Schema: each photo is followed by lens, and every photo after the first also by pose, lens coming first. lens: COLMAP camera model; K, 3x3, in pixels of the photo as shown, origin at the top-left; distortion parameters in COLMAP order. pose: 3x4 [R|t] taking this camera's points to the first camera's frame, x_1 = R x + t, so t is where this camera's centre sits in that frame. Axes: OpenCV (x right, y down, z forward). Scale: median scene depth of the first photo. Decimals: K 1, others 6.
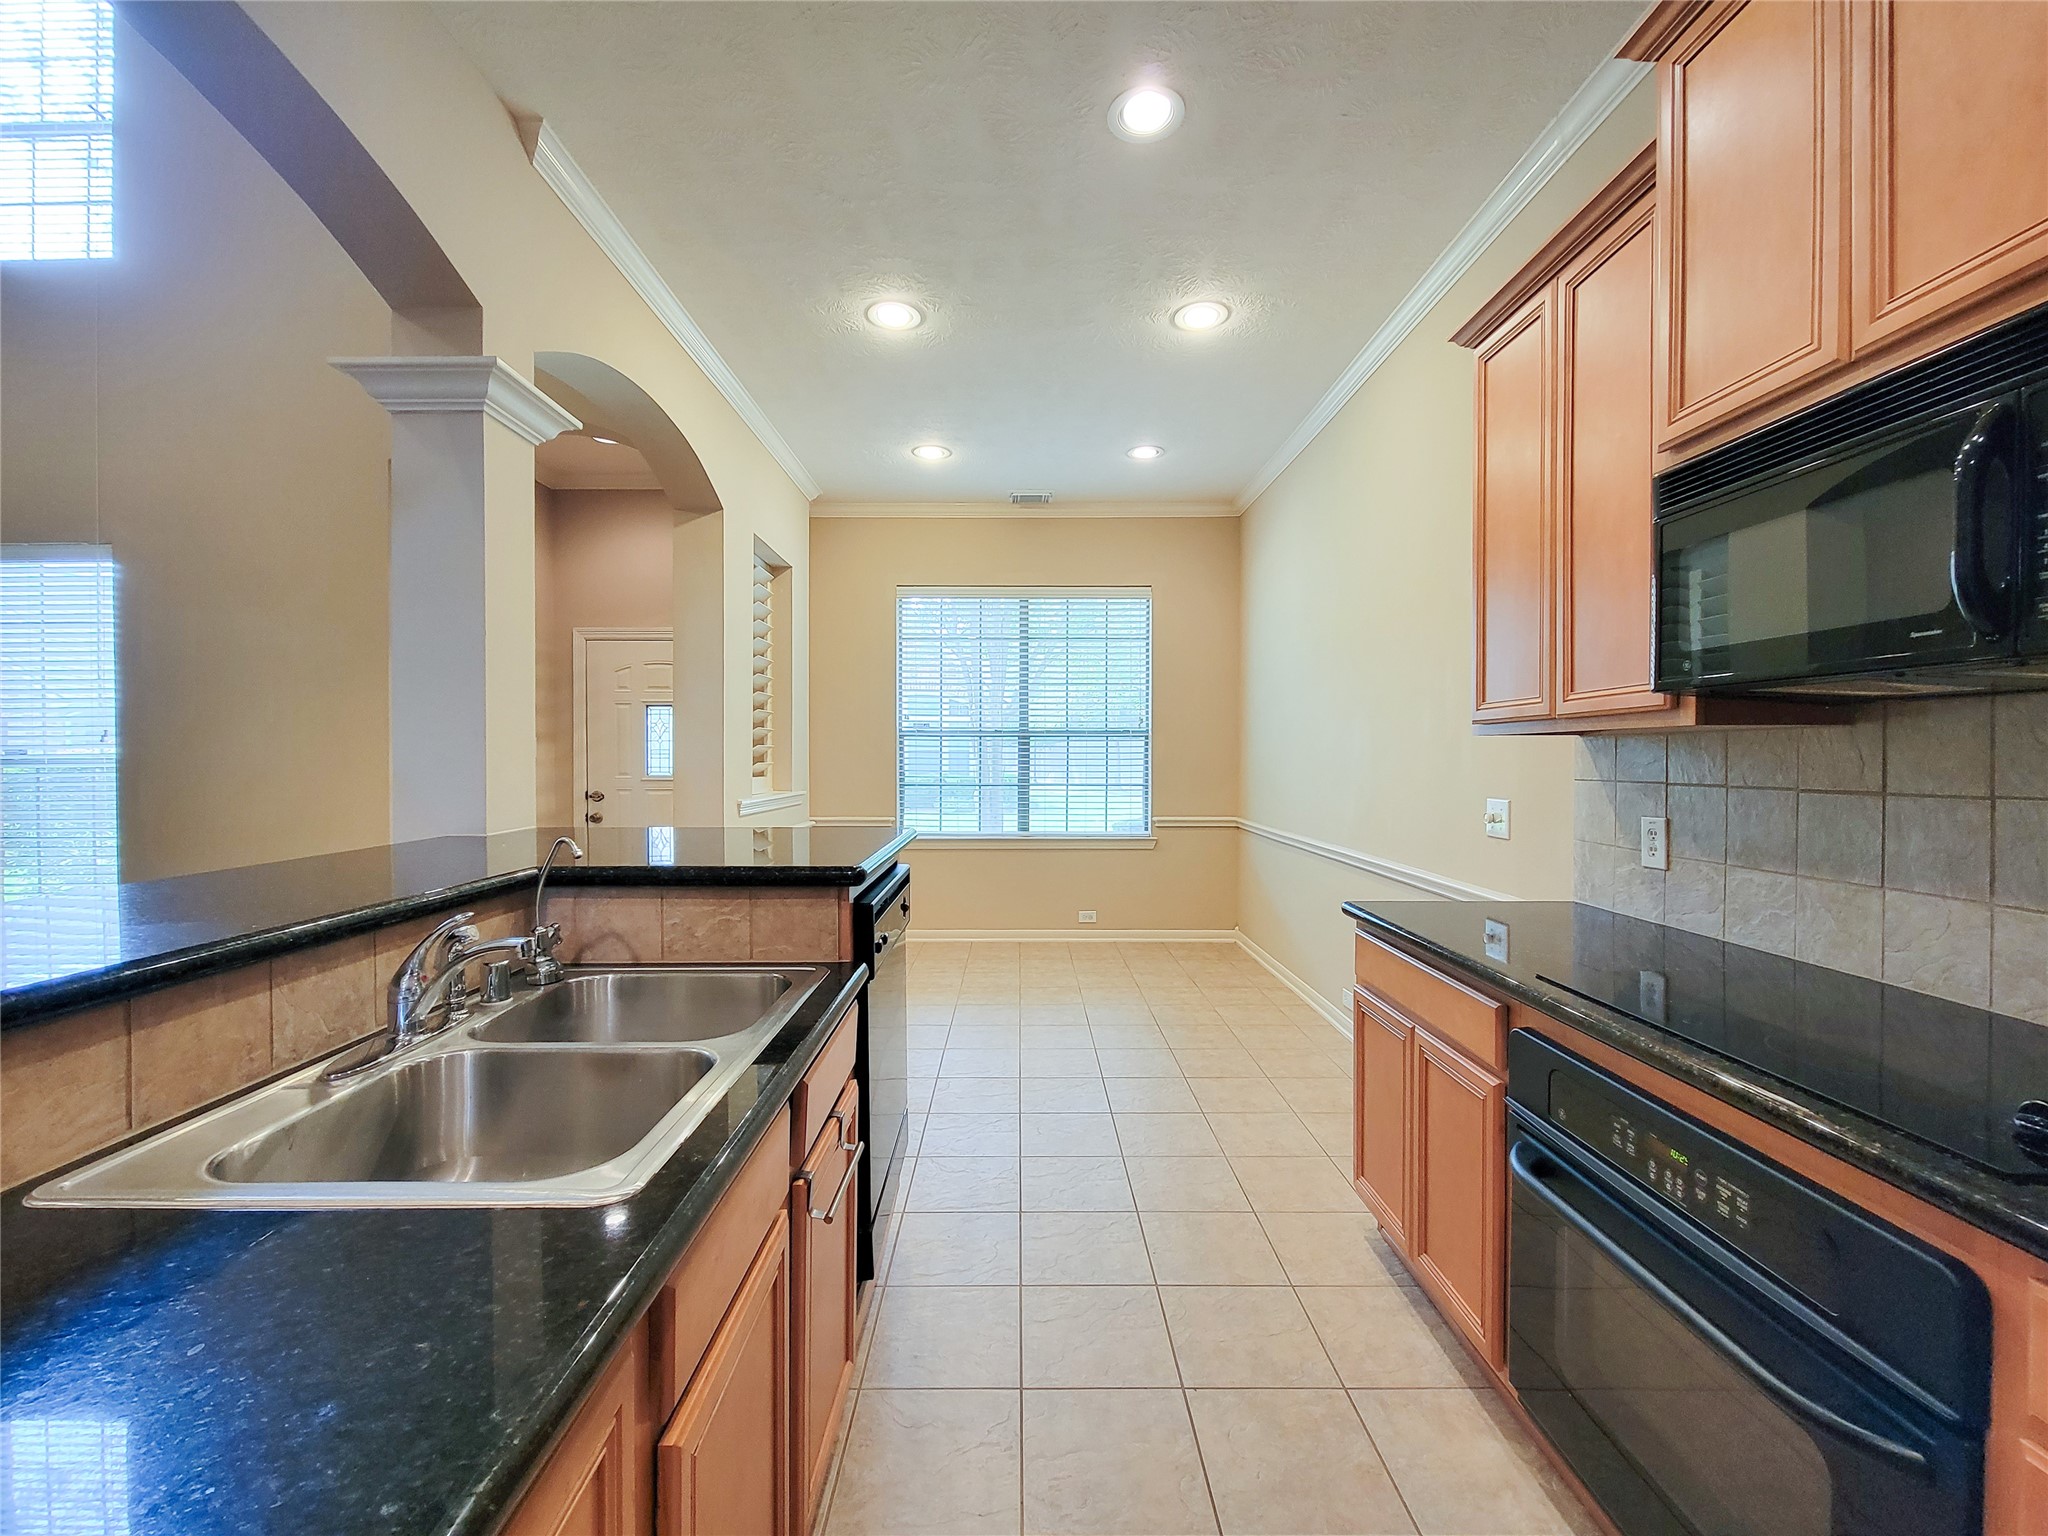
lens RADIAL K [[840.1, 0, 1014.9], [0, 840.1, 767.8], [0, 0, 1]] dist [0.002149, -0.000864]
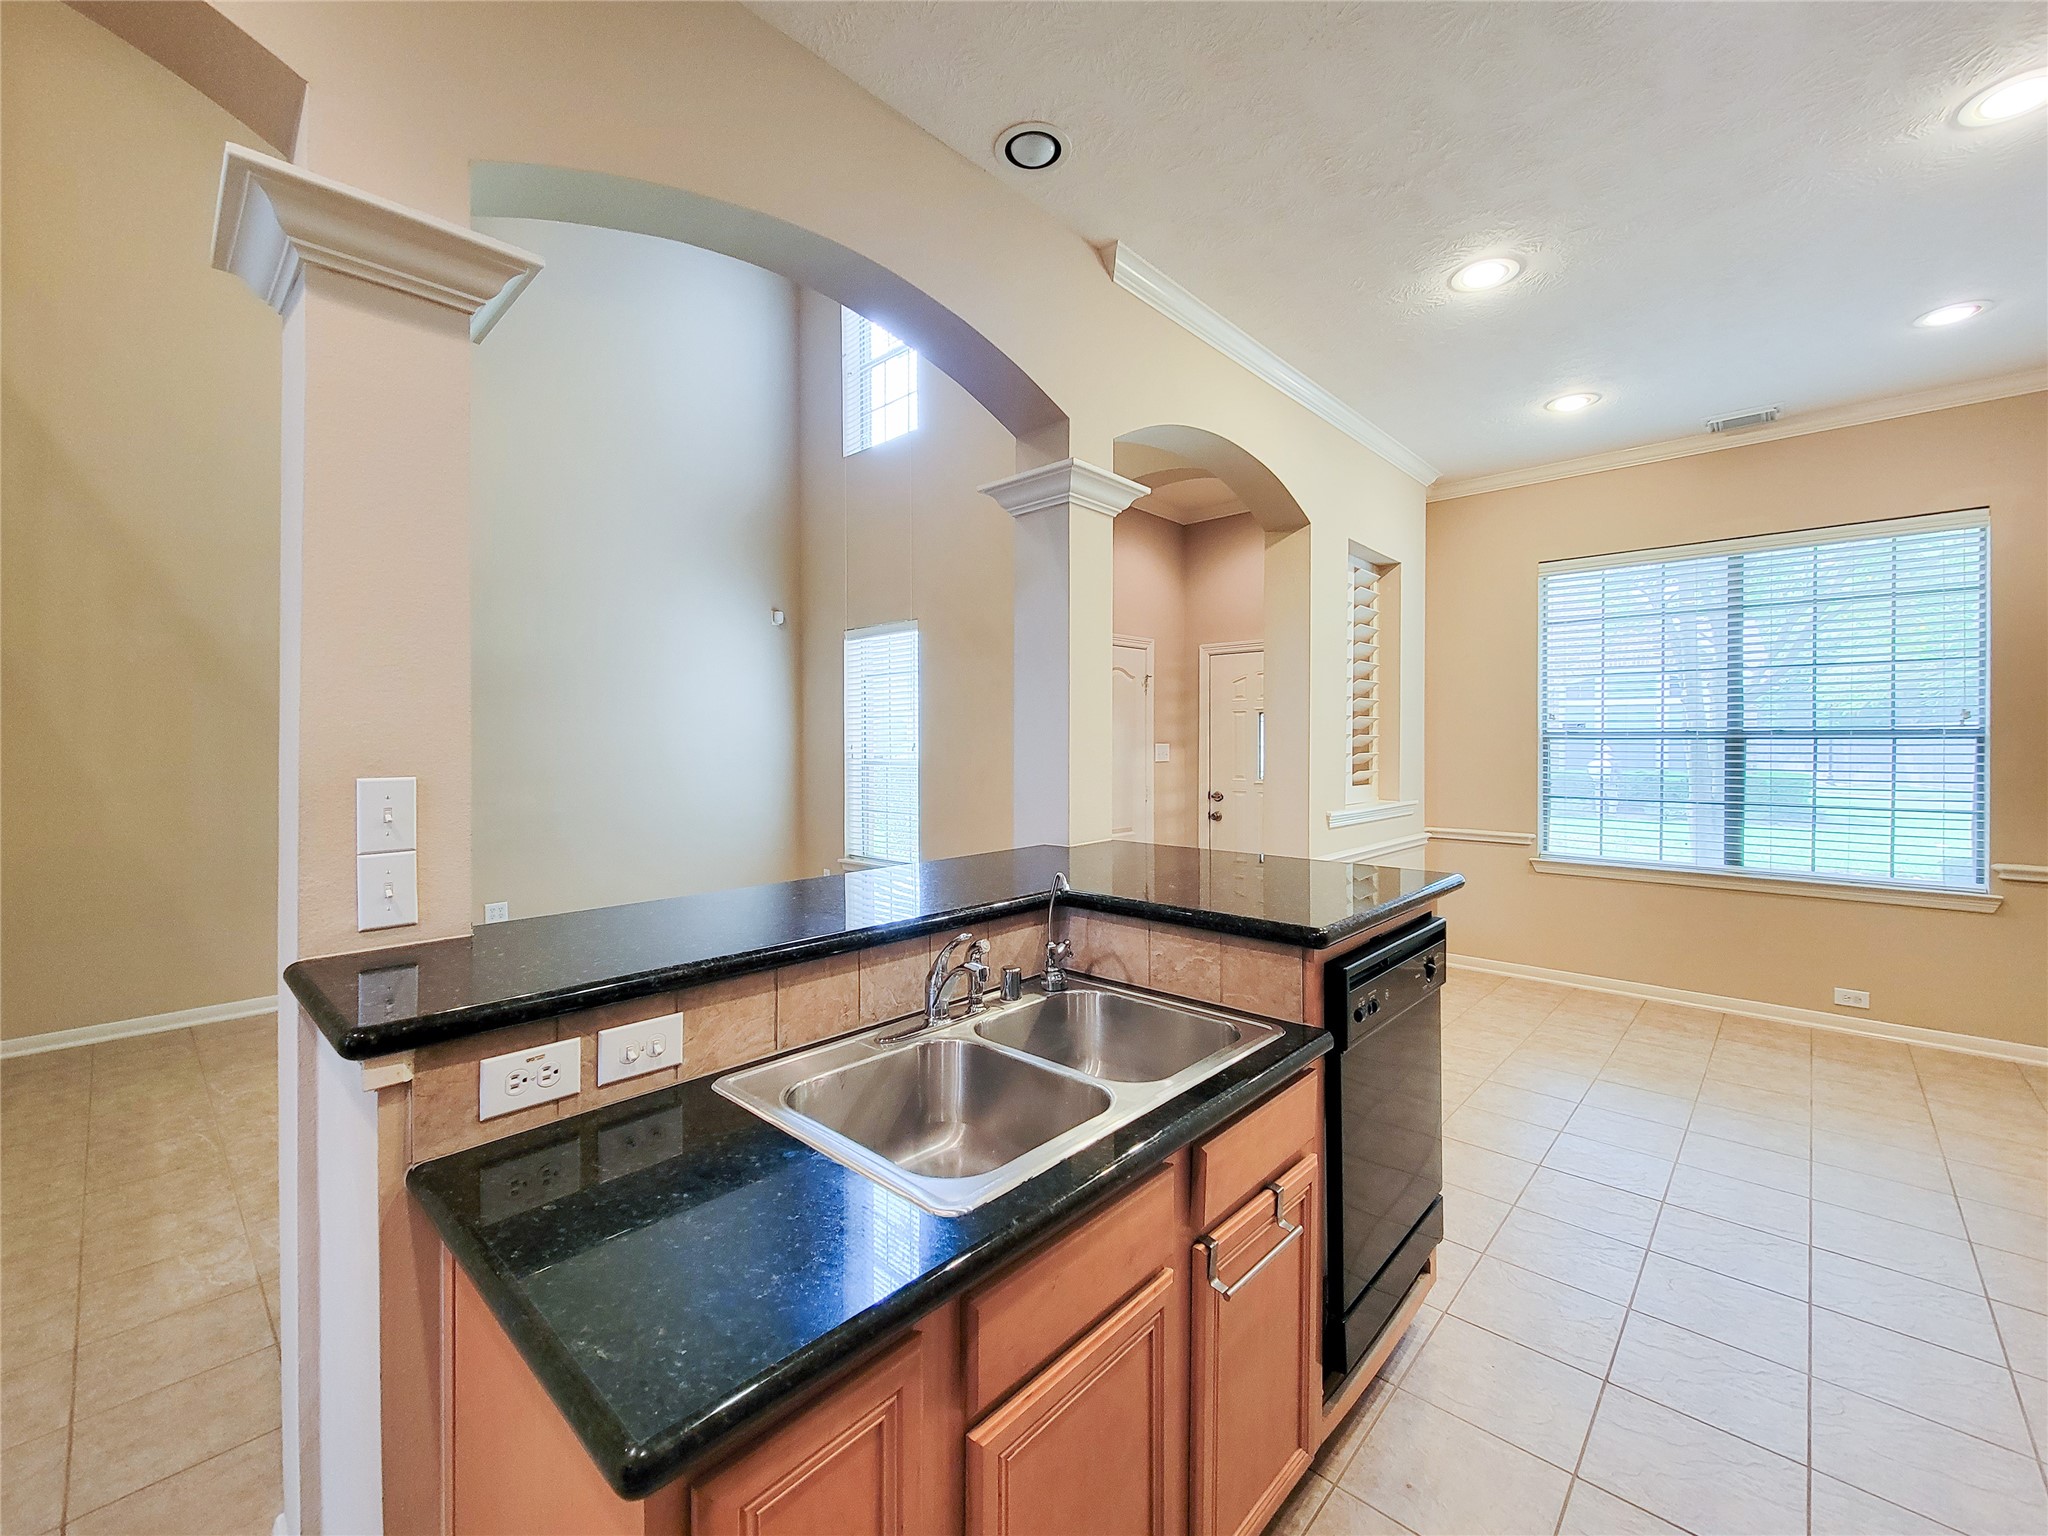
lens RADIAL K [[840.1, 0, 1024.5], [0, 840.1, 743.6], [0, 0, 1]] dist [0.002149, -0.000864]
pose [[0.733255, 0.000508, -0.679954, 0.076635], [-0.008537, 0.999928, -0.008459, -0.028776], [0.679900, 0.012008, 0.733206, 0.028082]]
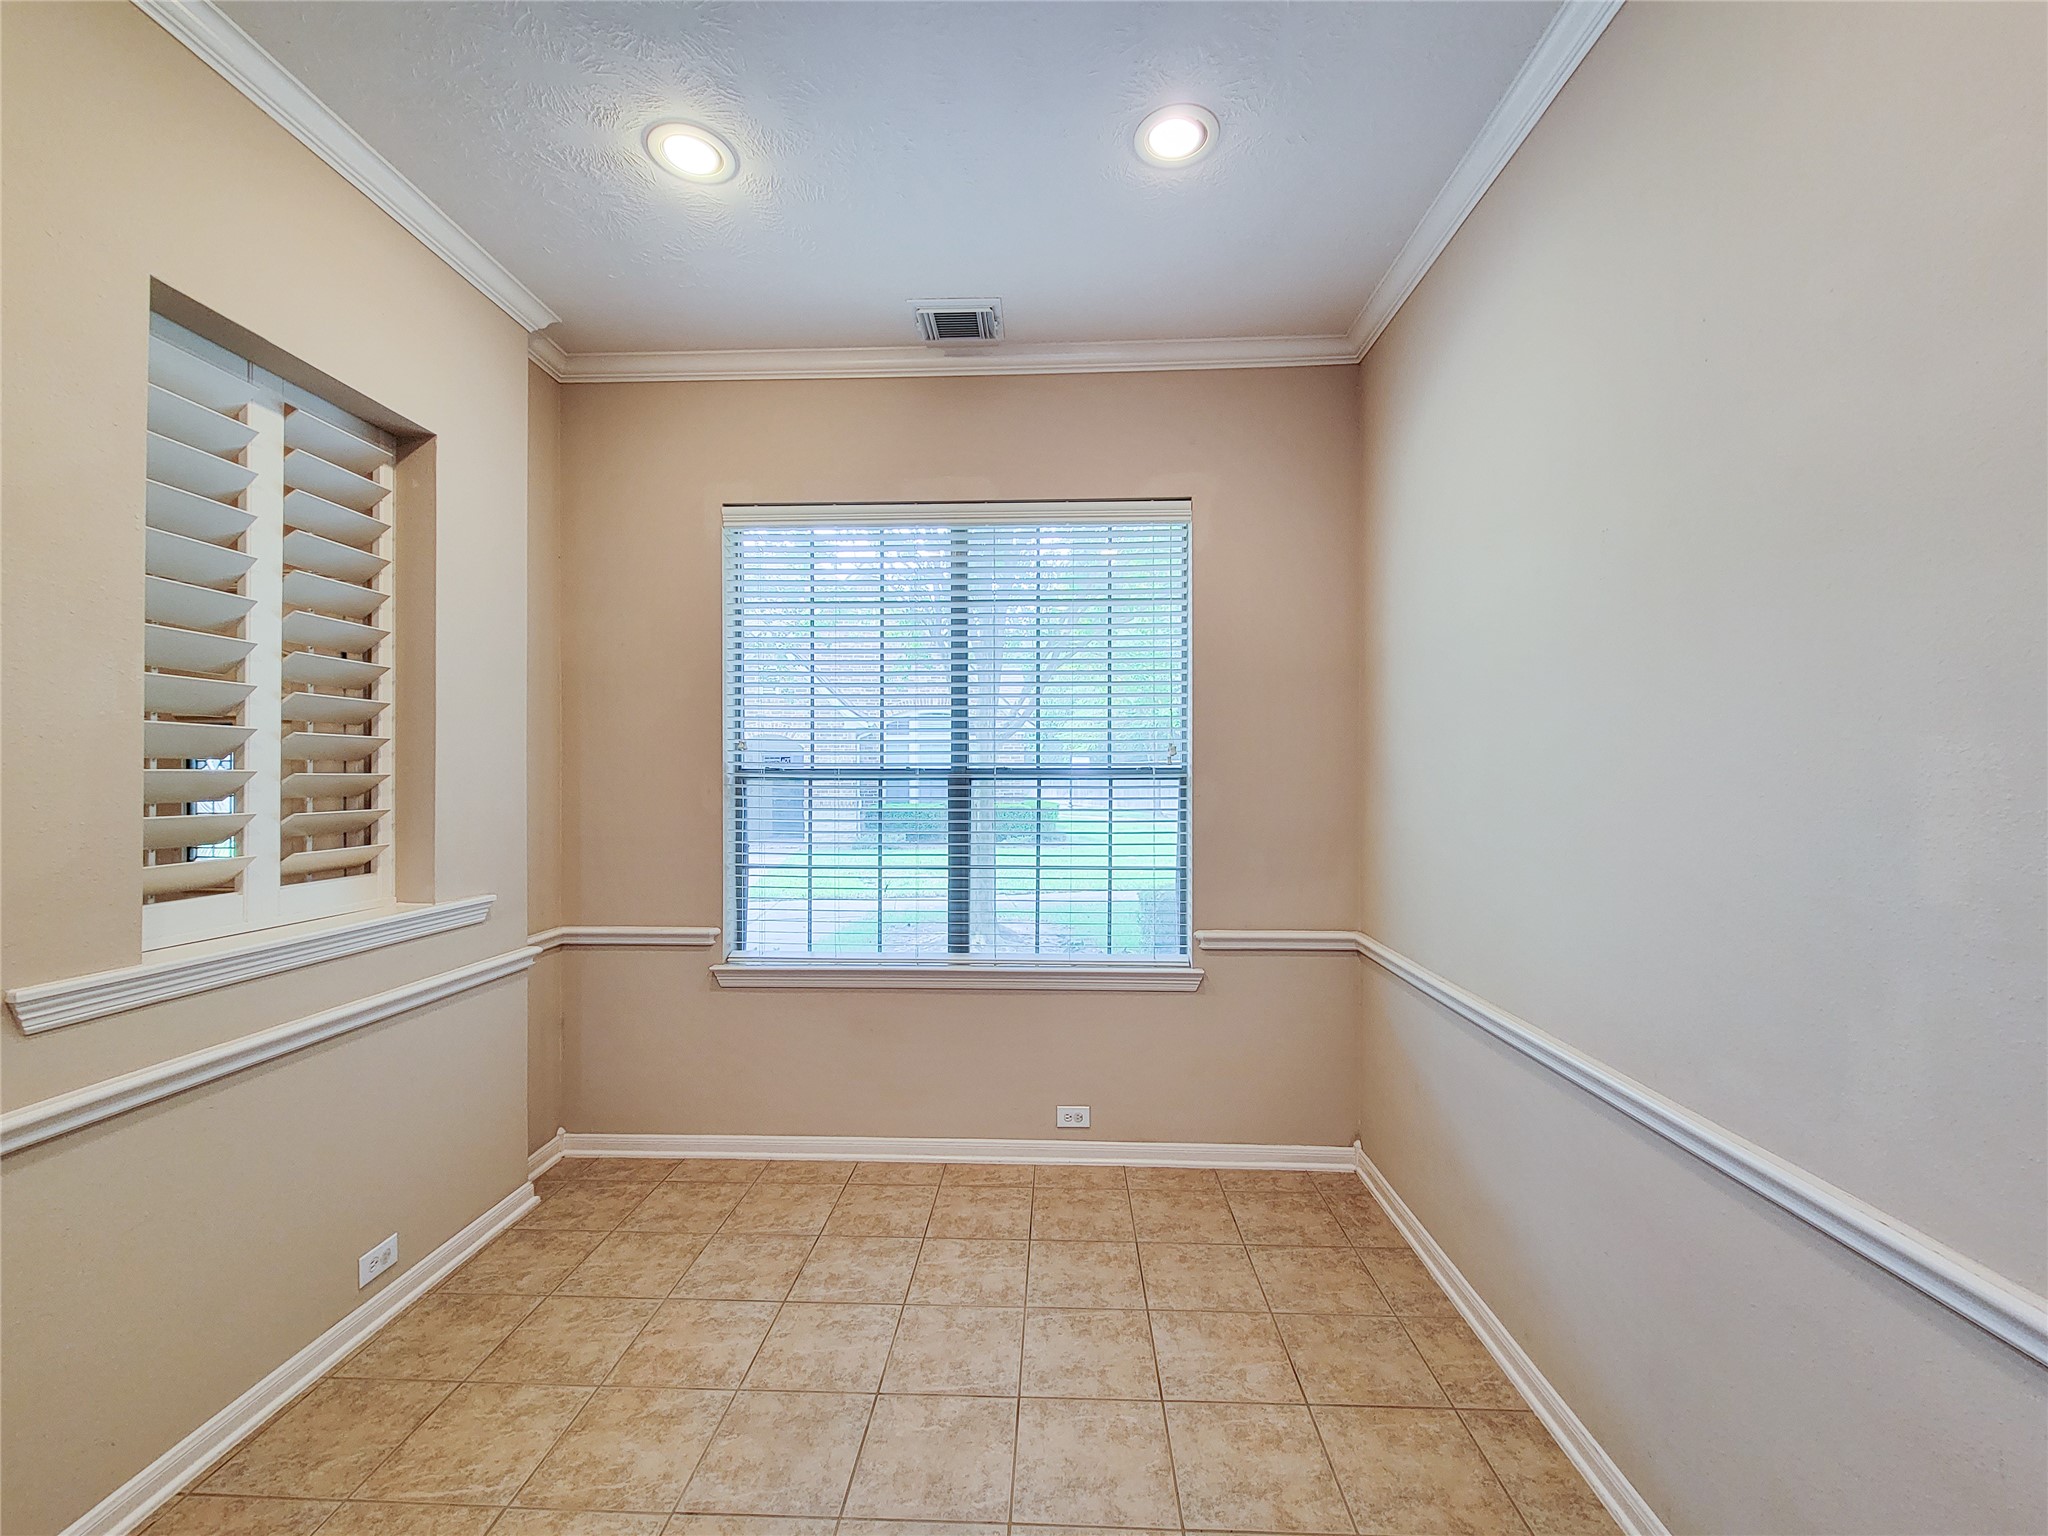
lens RADIAL K [[840.1, 0, 1024.8], [0, 840.1, 781.0], [0, 0, 1]] dist [0.002149, -0.000864]
pose [[0.999268, -0.001890, -0.038211, 0.101659], [0.001514, 0.999950, -0.009867, -0.041715], [0.038228, 0.009802, 0.999221, 0.615809]]
